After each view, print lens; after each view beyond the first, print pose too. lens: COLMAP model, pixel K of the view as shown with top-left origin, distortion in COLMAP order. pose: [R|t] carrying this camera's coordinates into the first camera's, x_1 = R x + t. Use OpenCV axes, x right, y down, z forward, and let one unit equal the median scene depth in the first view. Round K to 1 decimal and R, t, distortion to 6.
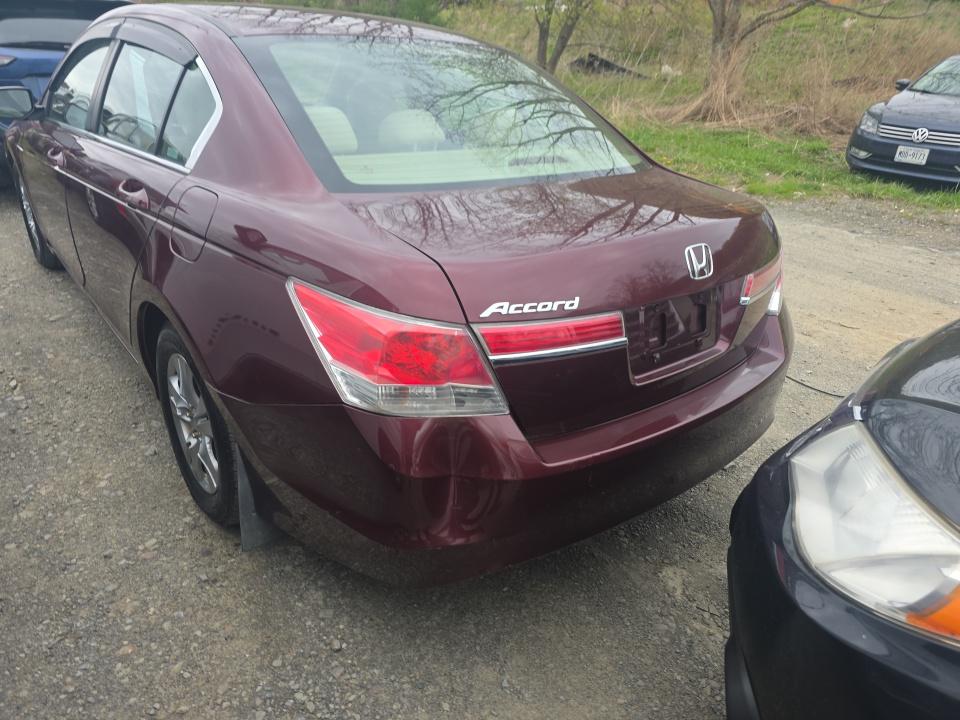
lens RADIAL K [[625.5, 0, 480.0], [0, 625.5, 360.0], [0, 0, 1]] dist [0.000939, 0.000755]
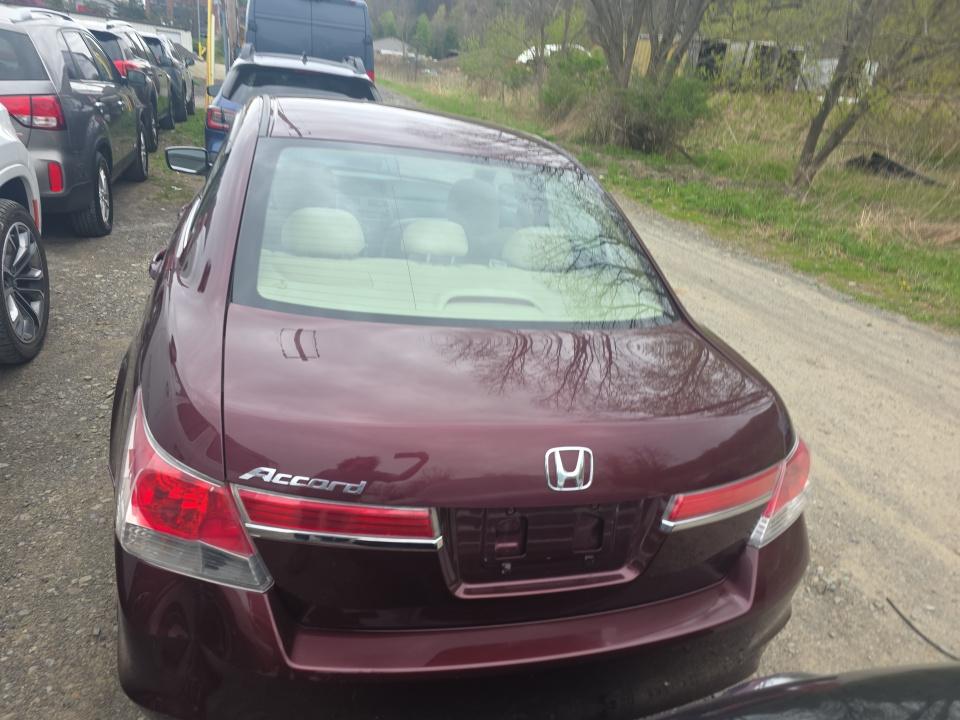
lens RADIAL K [[625.5, 0, 480.0], [0, 625.5, 360.0], [0, 0, 1]] dist [0.000939, 0.000755]
pose [[0.922972, 0.207021, -0.324447, 0.470022], [-0.239165, 0.968993, -0.062076, -0.212304], [0.301536, 0.134891, 0.943865, 0.190326]]
